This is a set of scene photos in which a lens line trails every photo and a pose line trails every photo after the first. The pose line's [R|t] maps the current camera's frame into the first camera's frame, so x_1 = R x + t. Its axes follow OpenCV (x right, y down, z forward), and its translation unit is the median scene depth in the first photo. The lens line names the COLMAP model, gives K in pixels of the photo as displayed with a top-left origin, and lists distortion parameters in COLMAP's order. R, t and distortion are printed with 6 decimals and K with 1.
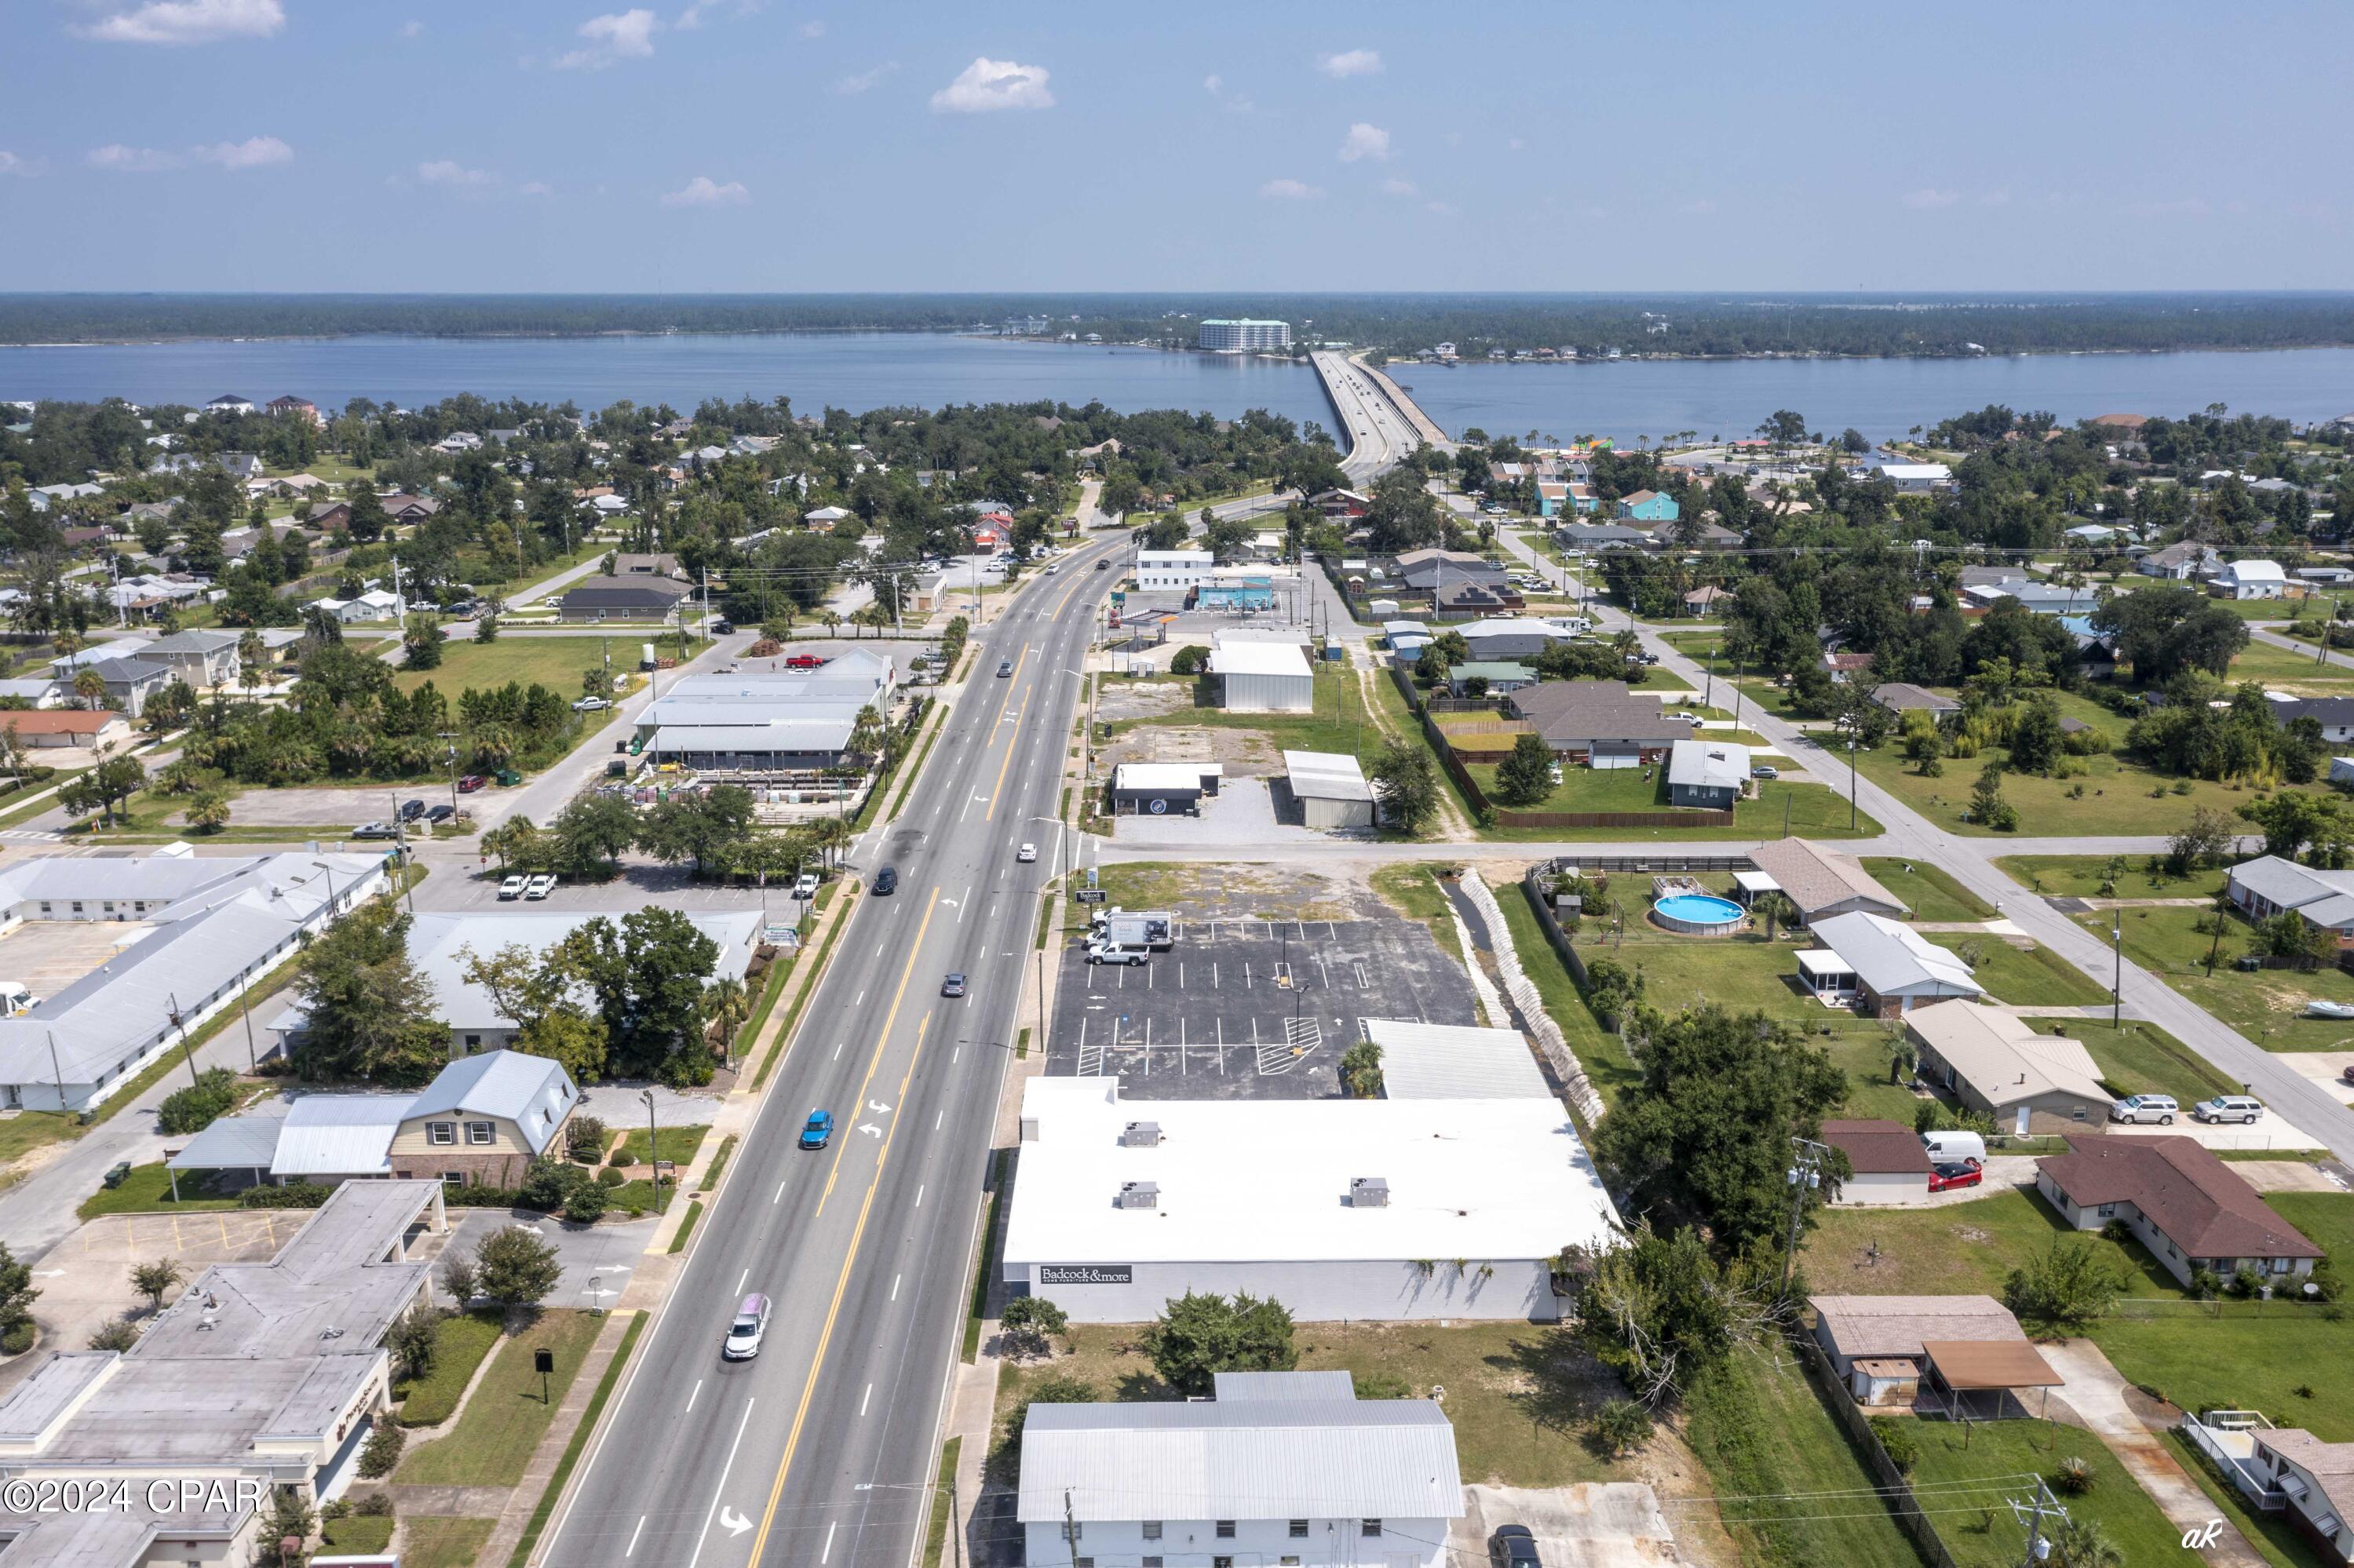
lens RADIAL K [[1883.4, 0, 1177.0], [0, 1883.4, 784.0], [0, 0, 1]] dist [-0.020183, 0.051026]
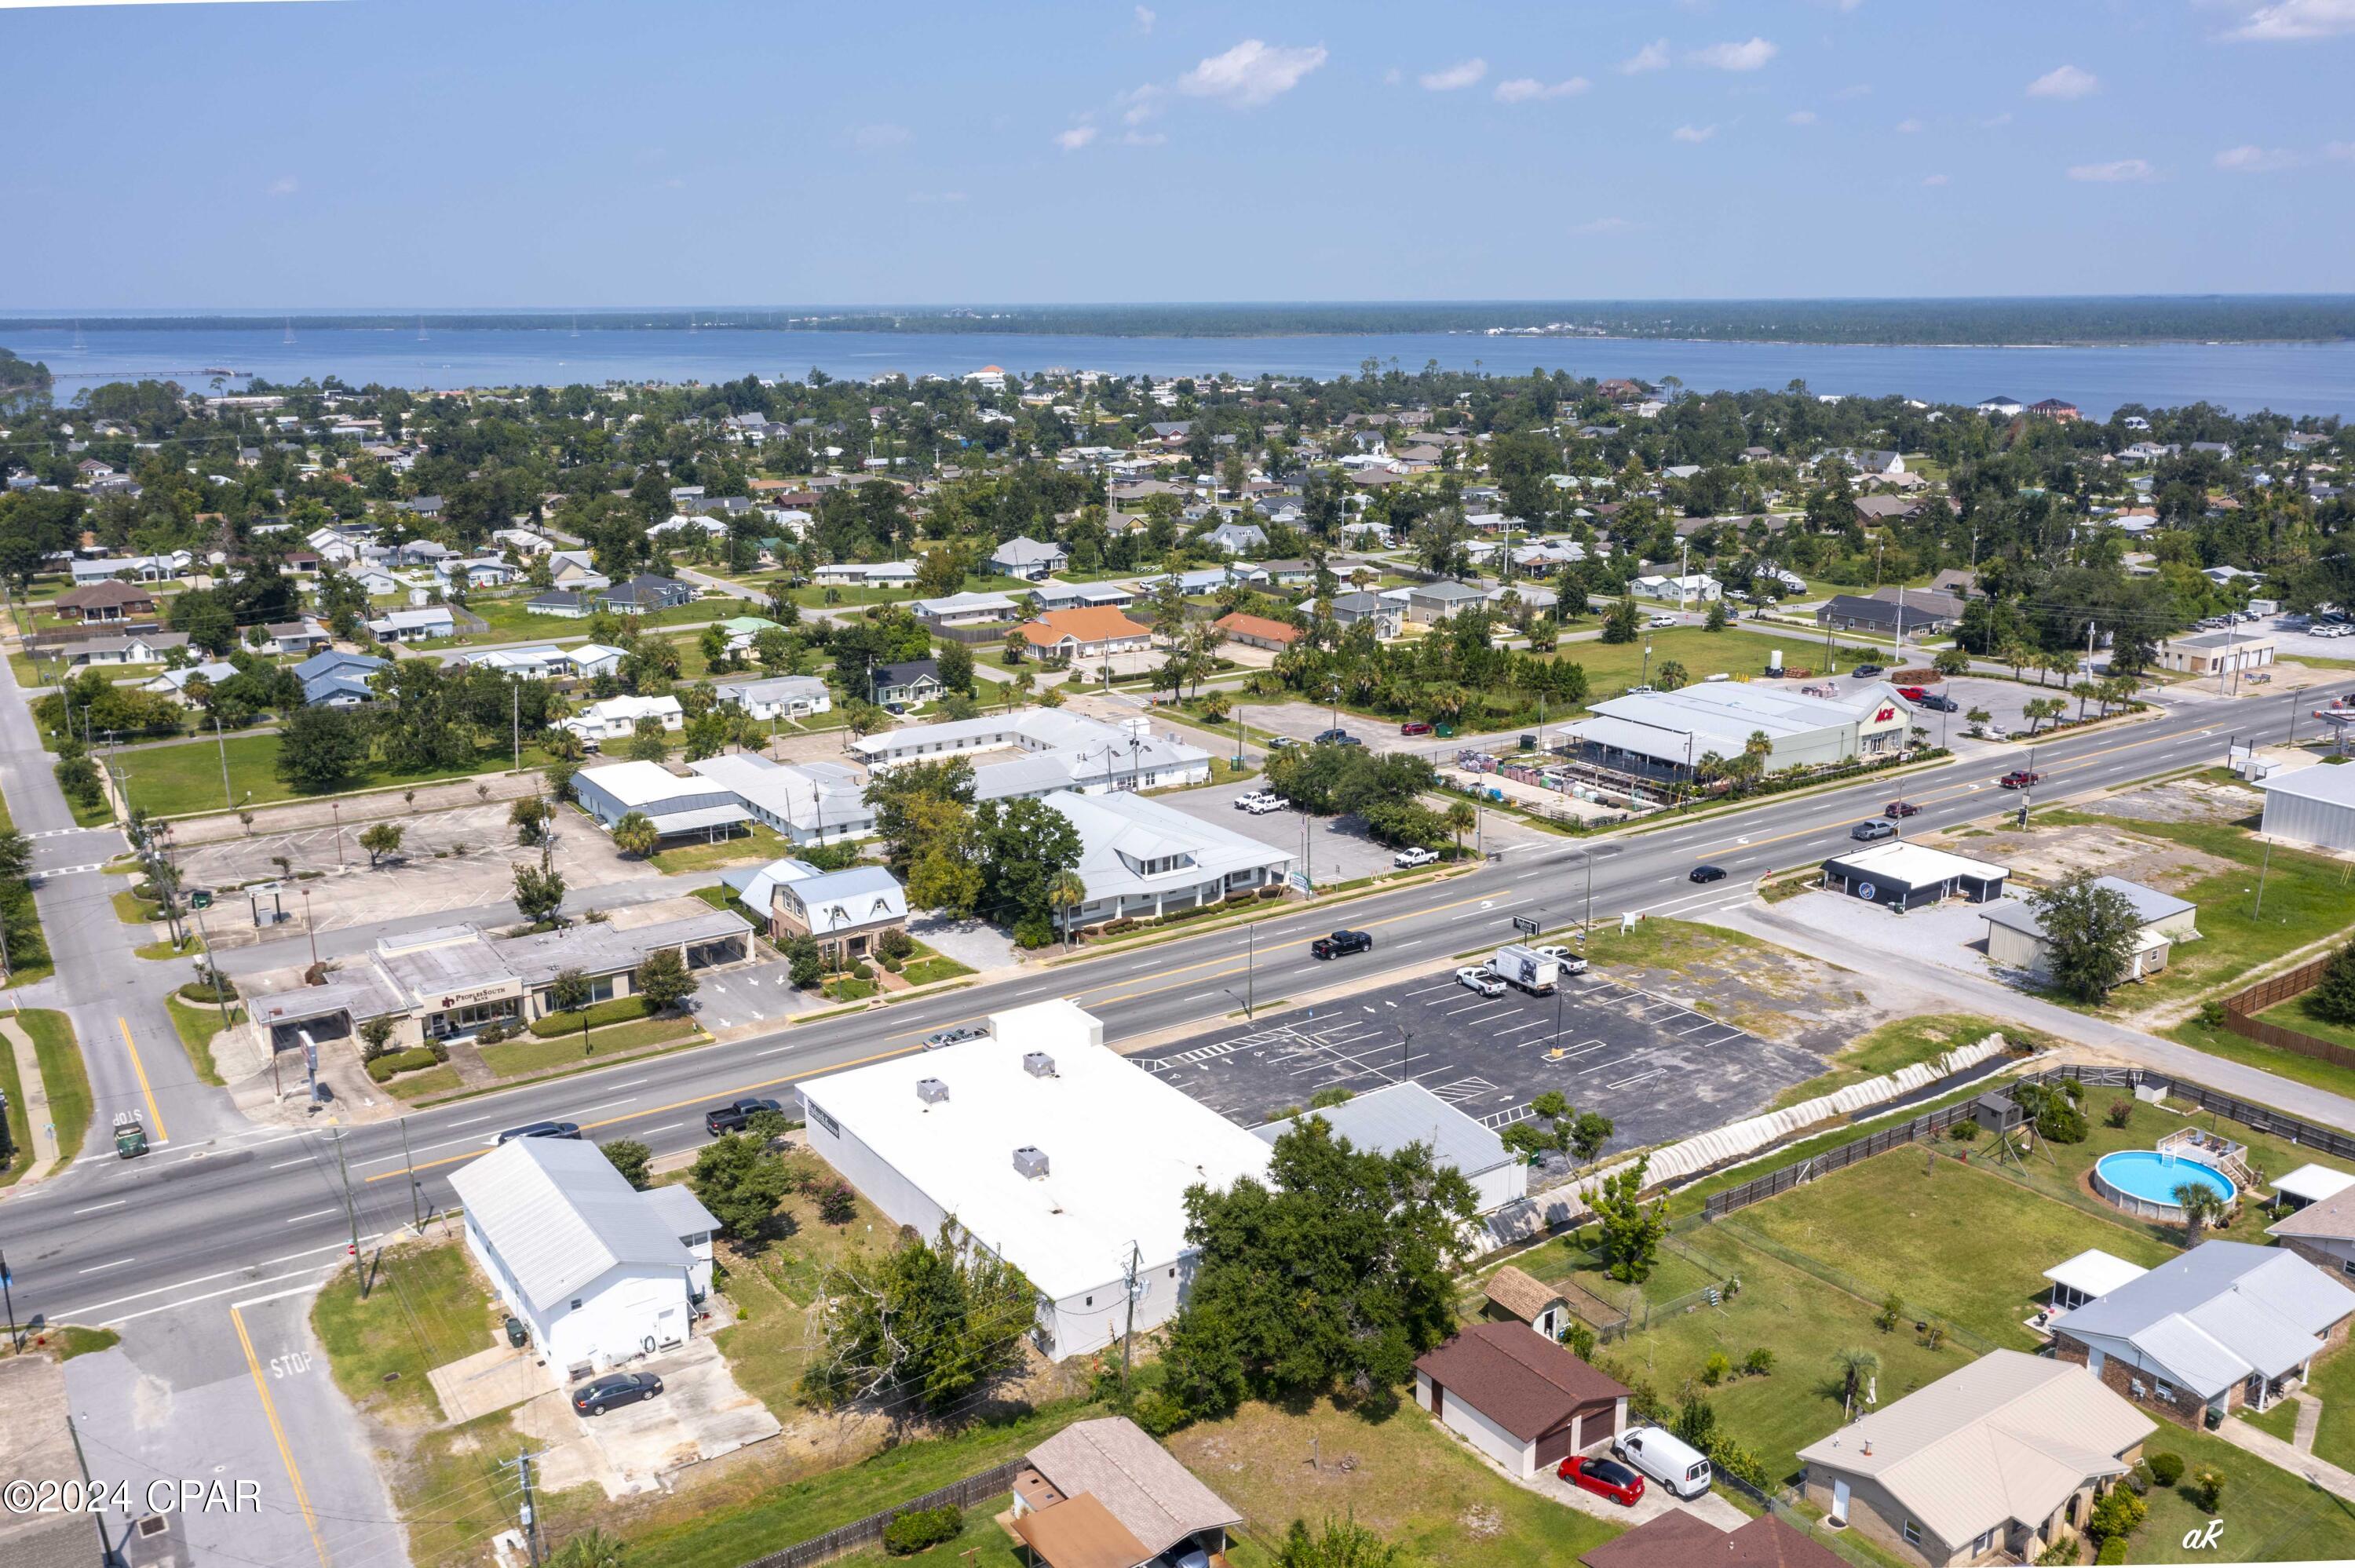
lens RADIAL K [[1884.1, 0, 1177.5], [0, 1884.1, 784.0], [0, 0, 1]] dist [-0.020183, 0.051026]
pose [[0.549421, 0.204382, -0.810164, 0.568389], [-0.205434, 0.972901, 0.106118, -0.070174], [0.809897, 0.108132, 0.576519, 0.257147]]
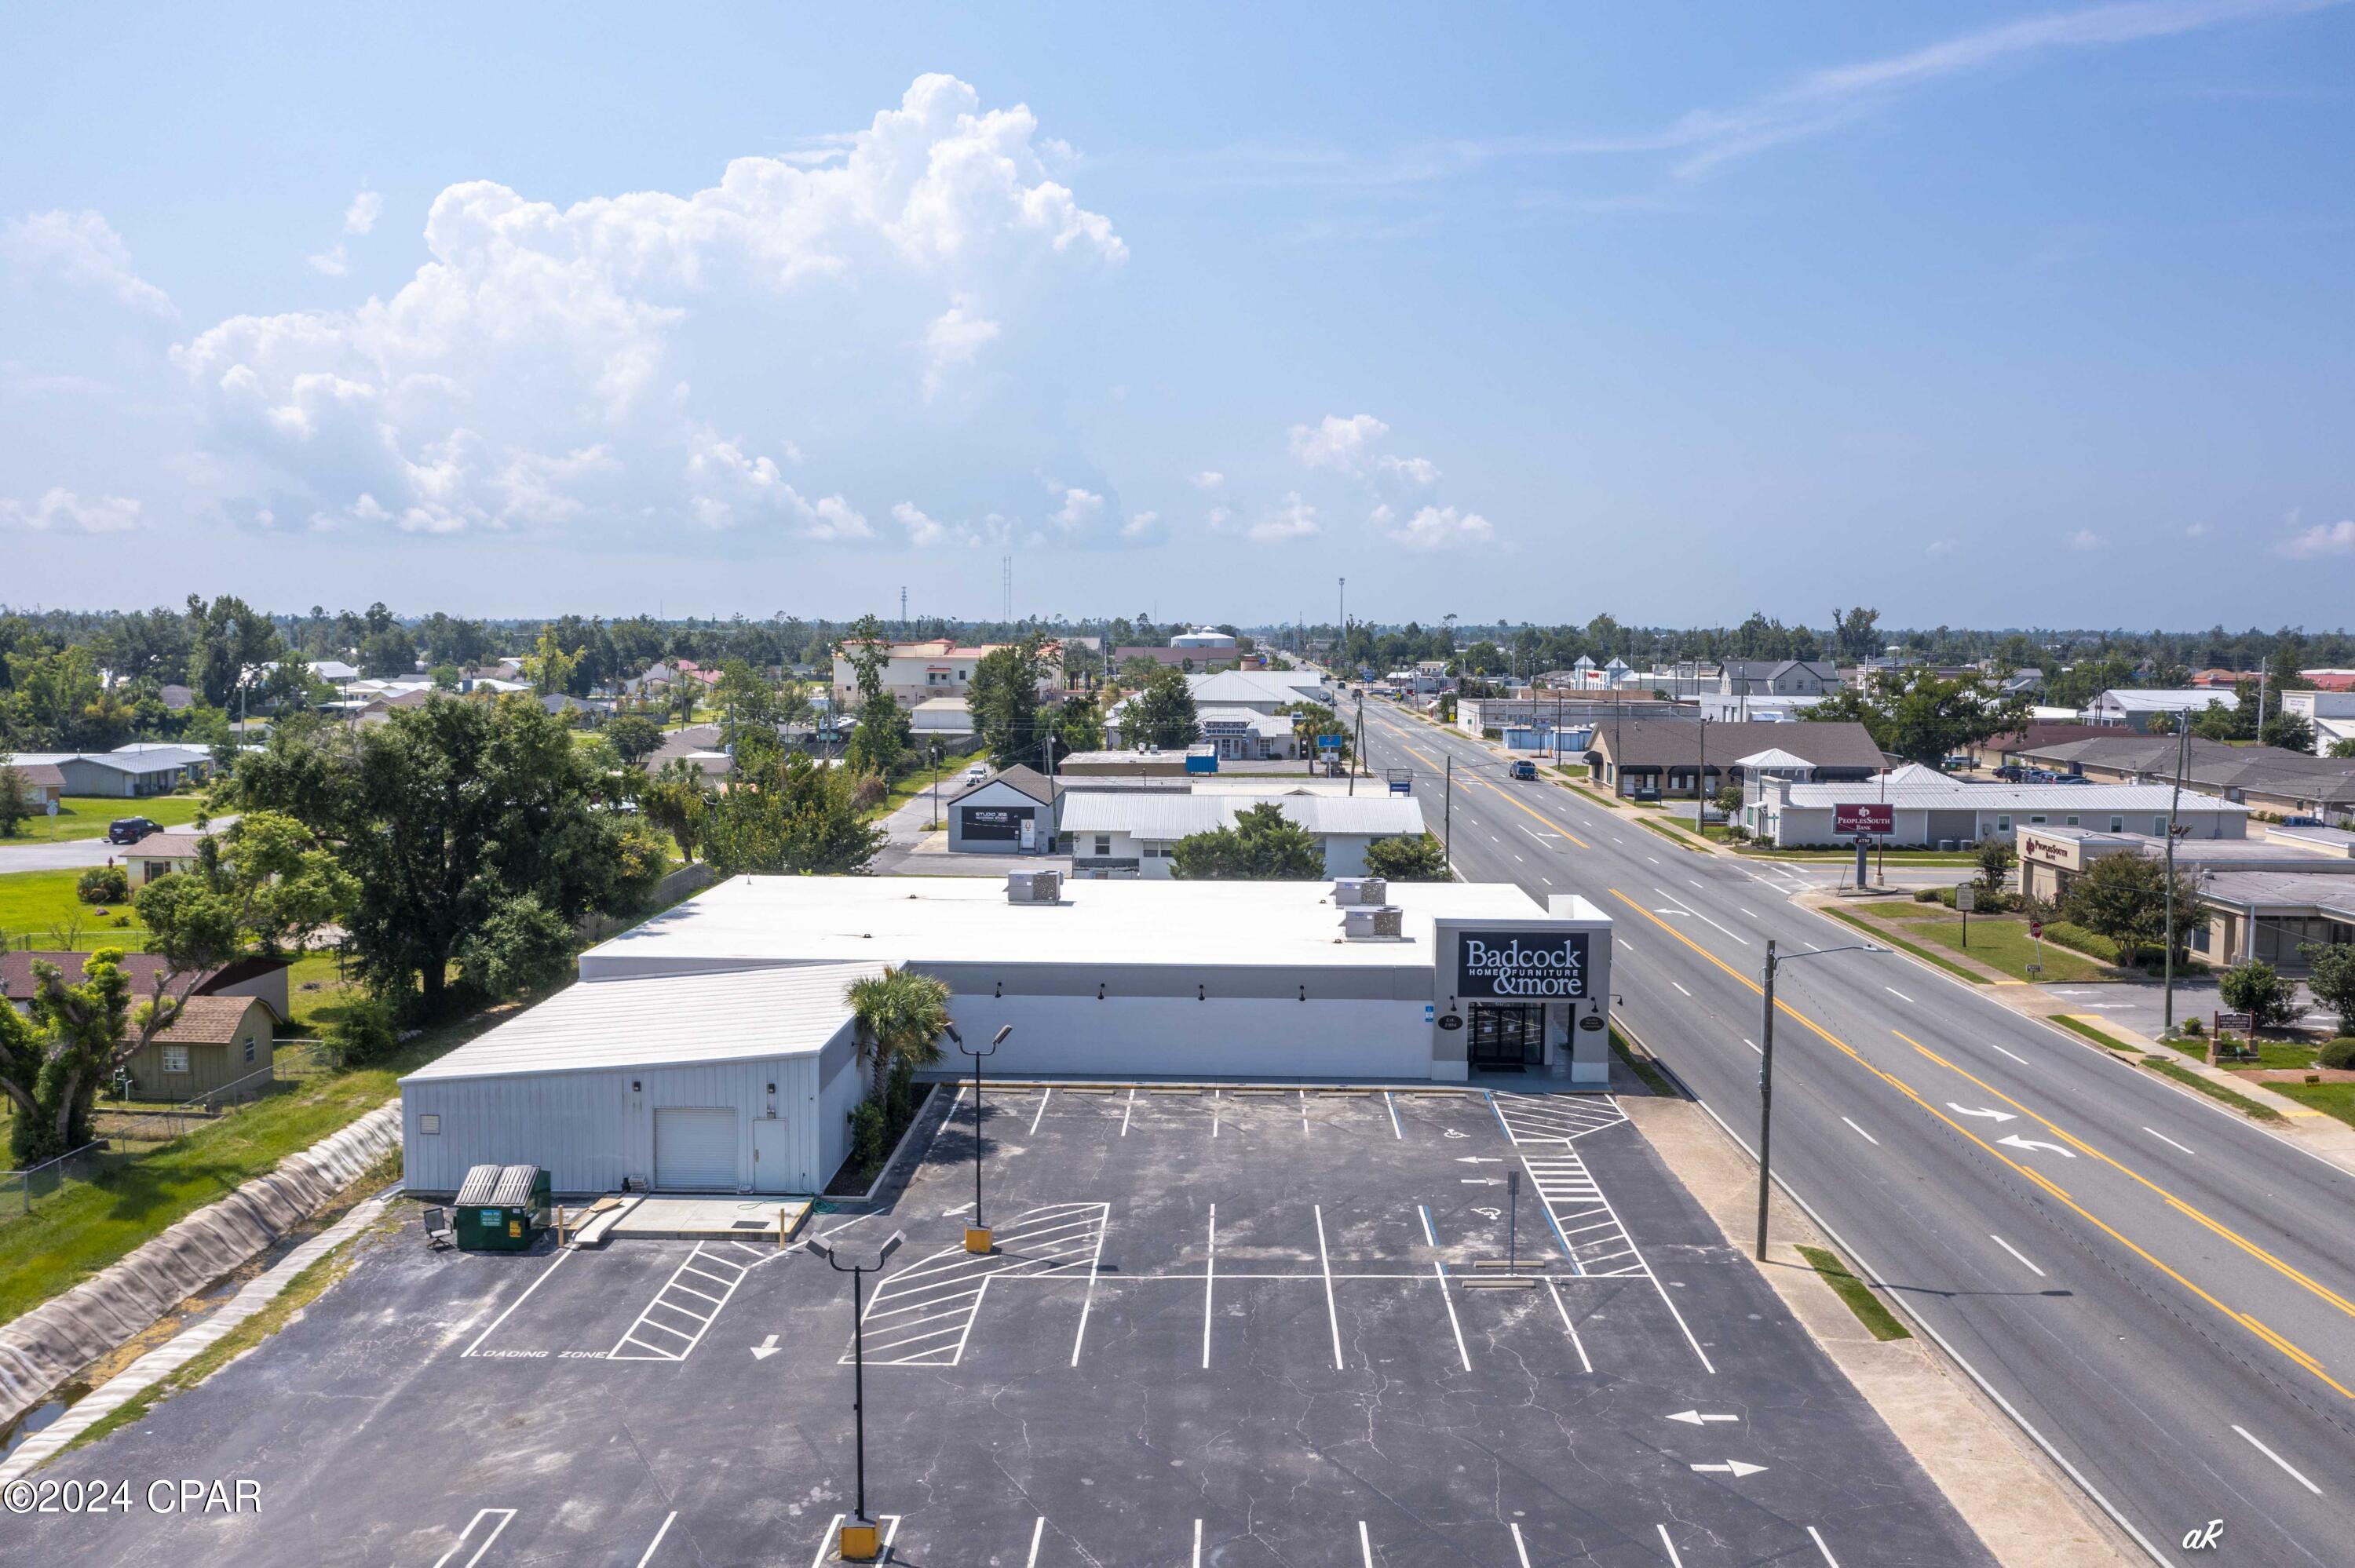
lens RADIAL K [[1884.1, 0, 1177.5], [0, 1884.1, 784.0], [0, 0, 1]] dist [-0.020183, 0.051026]
pose [[-0.999191, -0.007627, 0.039476, 0.012538], [0.005858, 0.943753, 0.330599, -0.031782], [-0.039777, 0.330563, -0.942945, 0.978948]]
